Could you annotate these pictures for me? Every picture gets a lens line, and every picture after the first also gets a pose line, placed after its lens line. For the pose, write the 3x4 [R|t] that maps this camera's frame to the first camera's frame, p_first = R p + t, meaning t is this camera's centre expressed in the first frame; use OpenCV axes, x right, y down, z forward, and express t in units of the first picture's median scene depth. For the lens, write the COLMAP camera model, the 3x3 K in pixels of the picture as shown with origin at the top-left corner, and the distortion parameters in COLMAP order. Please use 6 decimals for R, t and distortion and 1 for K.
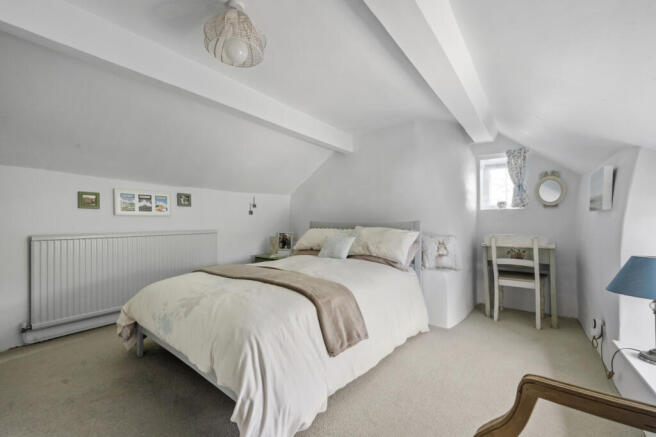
lens RADIAL K [[277.9, 0, 326.9], [0, 277.9, 219.4], [0, 0, 1]] dist [0.001494, -0.000398]
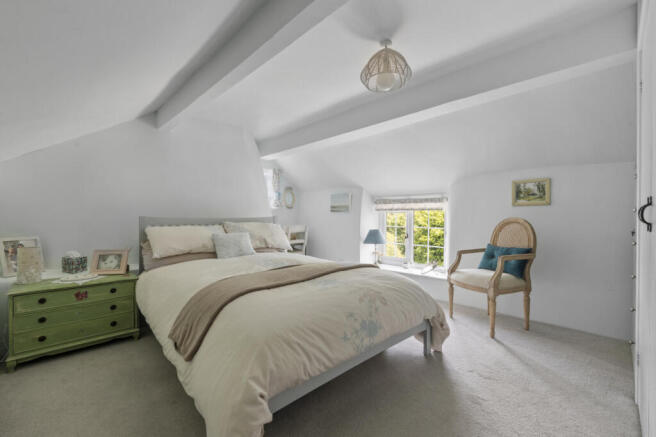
lens RADIAL K [[277.9, 0, 327.8], [0, 277.9, 217.8], [0, 0, 1]] dist [0.001494, -0.000398]
pose [[0.117797, -0.005651, 0.993022, -0.914562], [-0.008352, 0.999943, 0.006681, 0.002262], [-0.993003, -0.009081, 0.117743, 0.622464]]
